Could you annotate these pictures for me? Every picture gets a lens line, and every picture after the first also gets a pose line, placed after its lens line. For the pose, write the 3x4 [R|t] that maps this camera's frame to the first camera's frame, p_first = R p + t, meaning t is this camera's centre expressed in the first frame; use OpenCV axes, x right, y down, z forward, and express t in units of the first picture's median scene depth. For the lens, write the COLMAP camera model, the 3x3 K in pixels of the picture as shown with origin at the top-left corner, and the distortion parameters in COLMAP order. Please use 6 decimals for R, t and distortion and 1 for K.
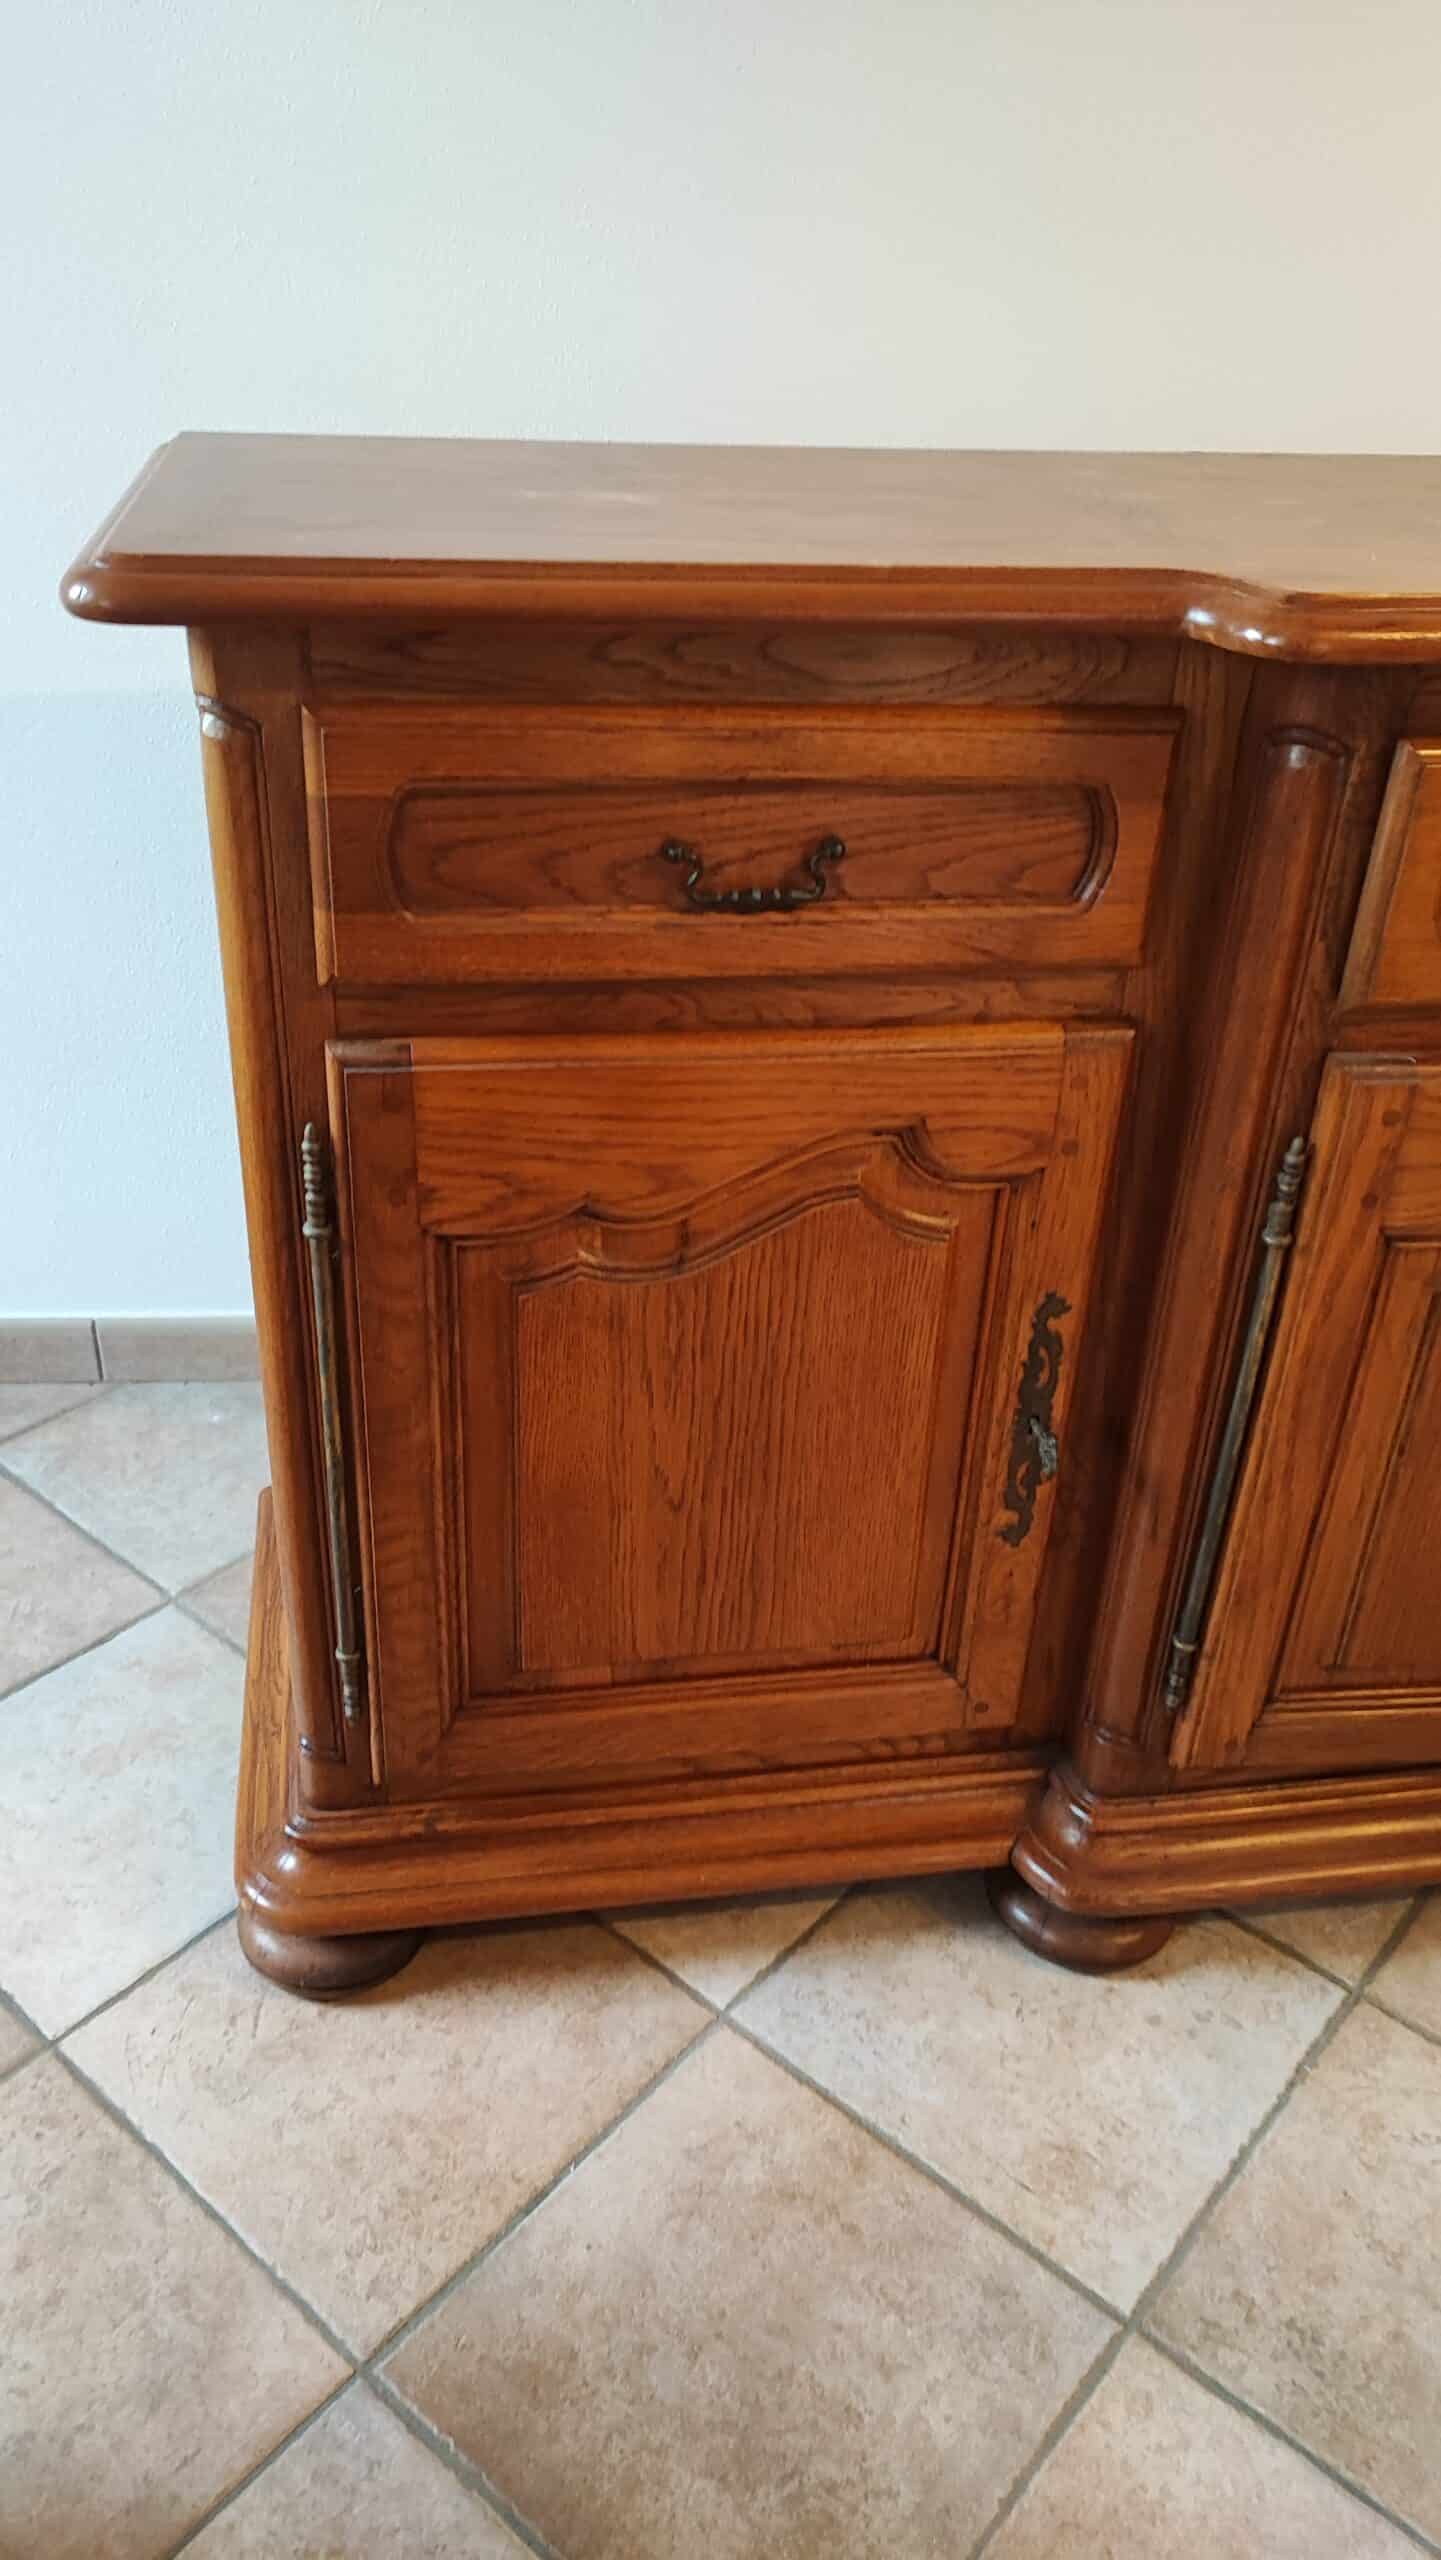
lens RADIAL K [[1894.0, 0, 720.1], [0, 1894.0, 1259.3], [0, 0, 1]] dist [0.033950, -0.065768]
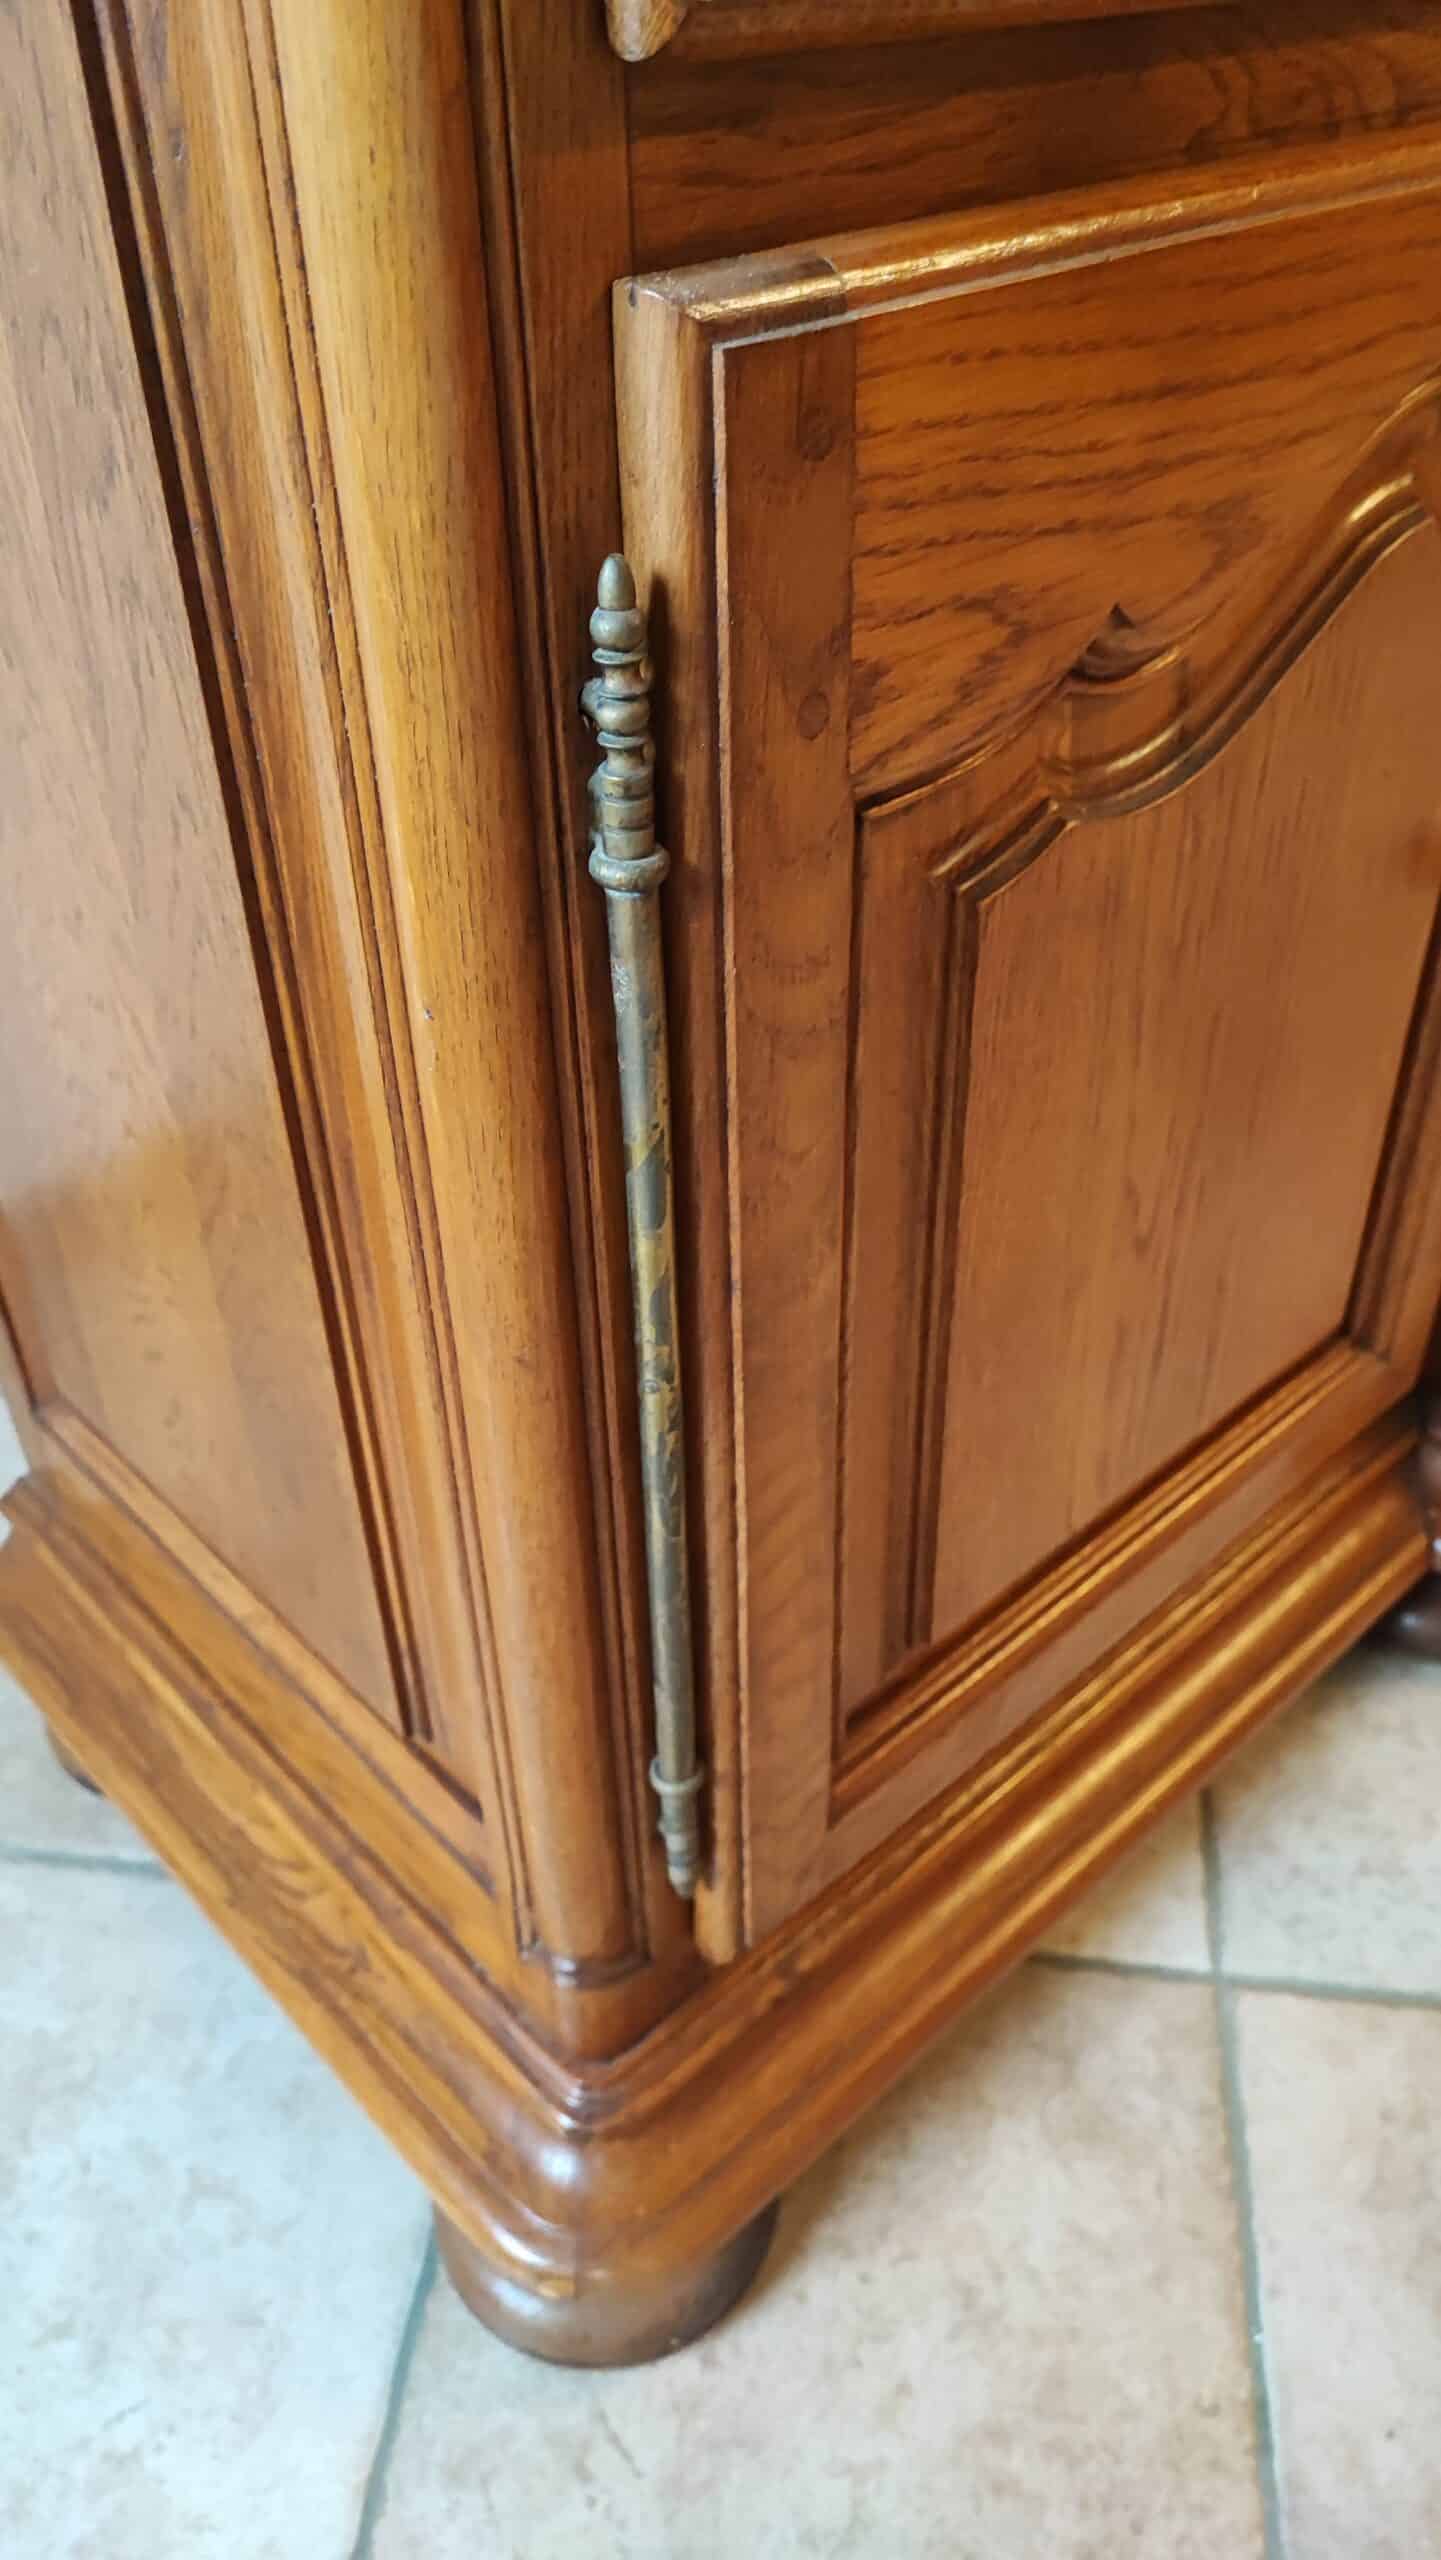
lens RADIAL K [[1894.0, 0, 722.0], [0, 1894.0, 1271.0], [0, 0, 1]] dist [0.033950, -0.065768]
pose [[0.832974, -0.382433, 0.399875, -0.343158], [0.322866, 0.922845, 0.210034, -0.013113], [-0.449347, -0.045847, 0.892180, 0.579285]]
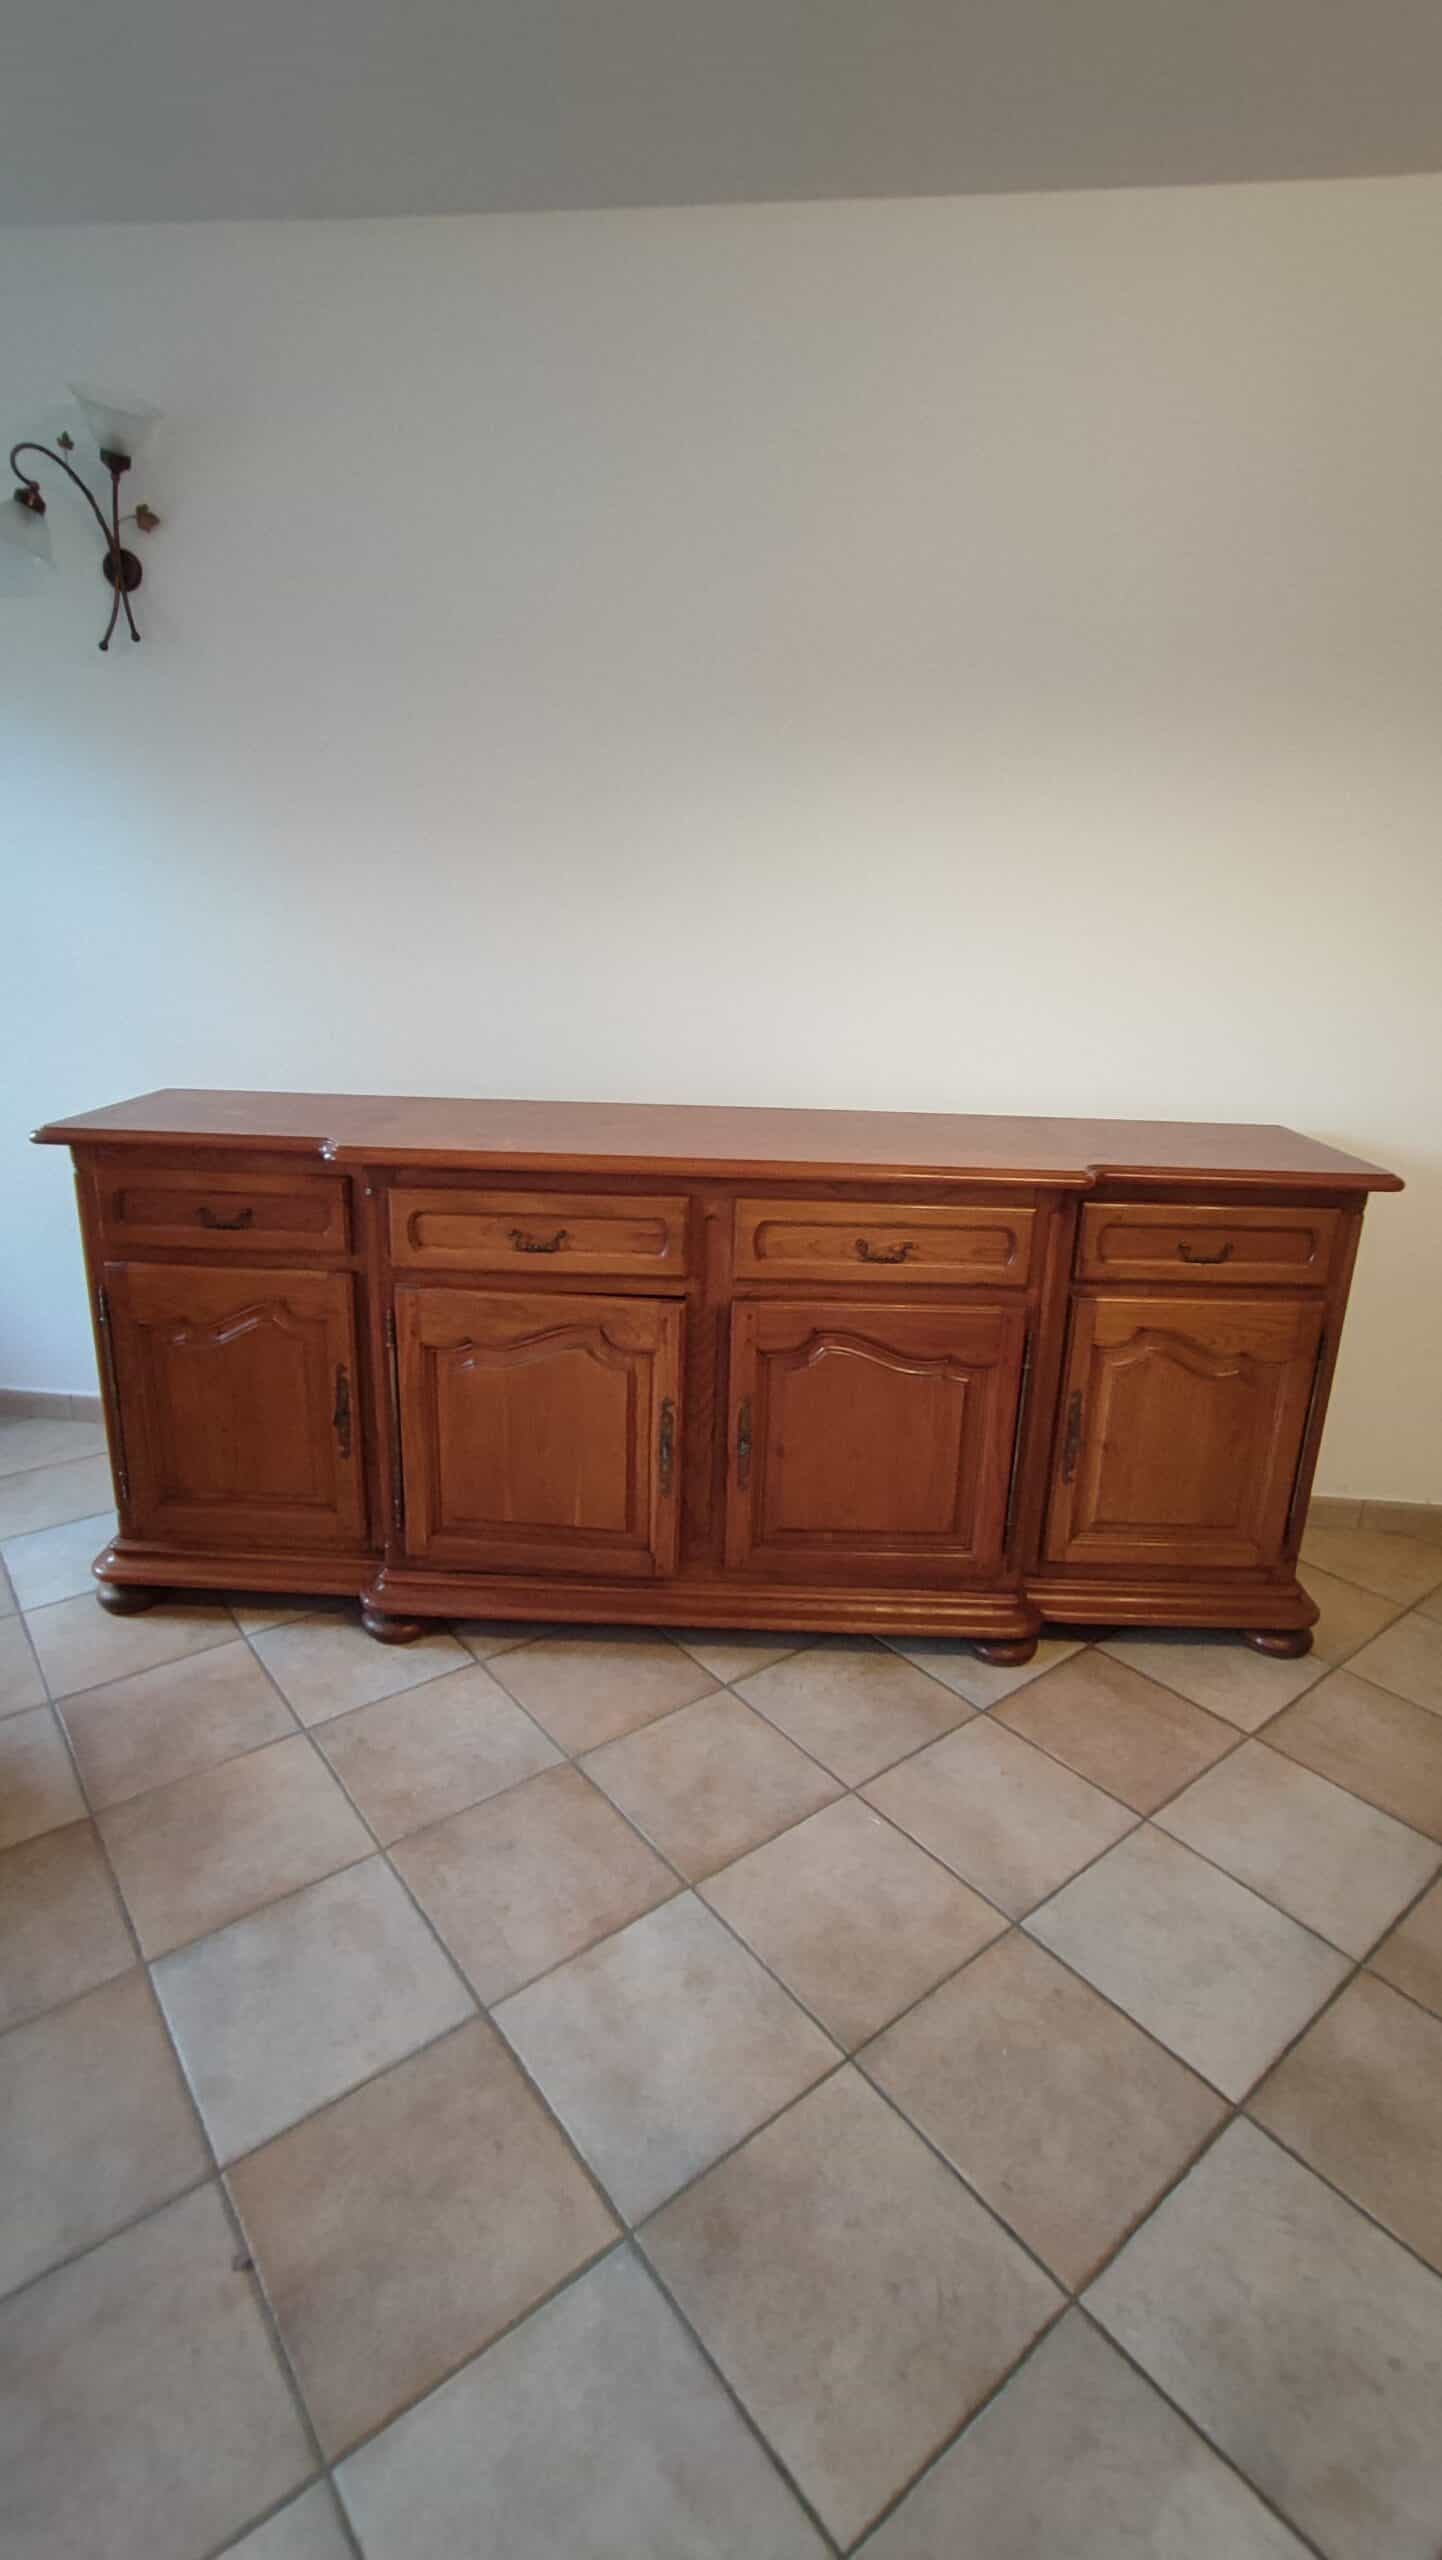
lens RADIAL K [[1147.3, 0, 729.1], [0, 1147.3, 1255.4], [0, 0, 1]] dist [-0.023377, 0.001383]
pose [[0.981680, 0.042198, -0.185806, 1.094735], [-0.088625, 0.964384, -0.249218, 0.246968], [0.168672, 0.261119, 0.950456, -0.658779]]
